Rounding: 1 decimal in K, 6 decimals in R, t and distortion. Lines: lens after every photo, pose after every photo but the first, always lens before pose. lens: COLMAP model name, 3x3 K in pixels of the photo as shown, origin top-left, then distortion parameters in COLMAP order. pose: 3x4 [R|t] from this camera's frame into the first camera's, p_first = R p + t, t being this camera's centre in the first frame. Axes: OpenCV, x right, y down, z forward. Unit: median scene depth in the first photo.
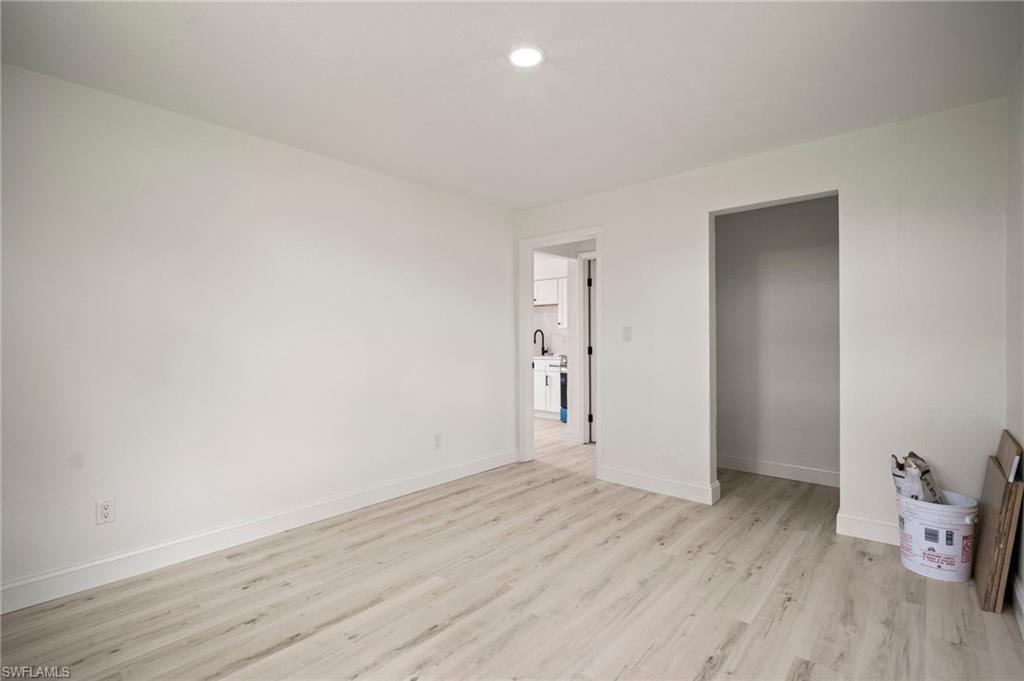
lens RADIAL K [[478.3, 0, 524.3], [0, 478.3, 342.6], [0, 0, 1]] dist [-0.002505, -0.000280]
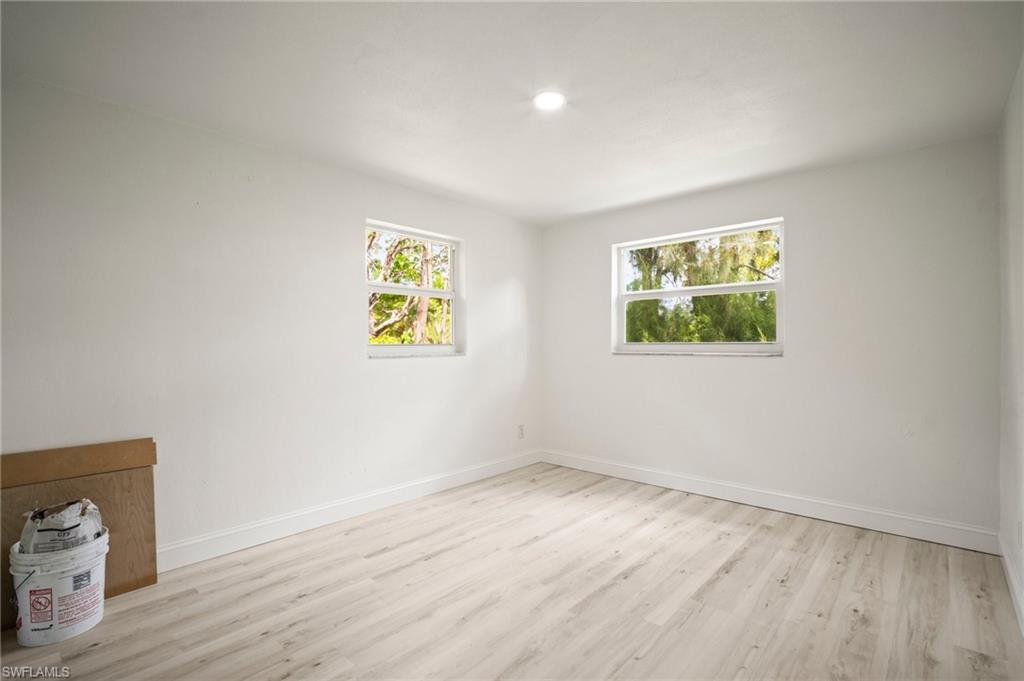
lens RADIAL K [[478.3, 0, 524.3], [0, 478.3, 342.6], [0, 0, 1]] dist [-0.002505, -0.000280]
pose [[-0.999956, 0.004325, 0.008283, 0.058717], [0.004335, 0.999990, 0.001180, -0.016344], [-0.008278, 0.001216, -0.999965, 2.101926]]
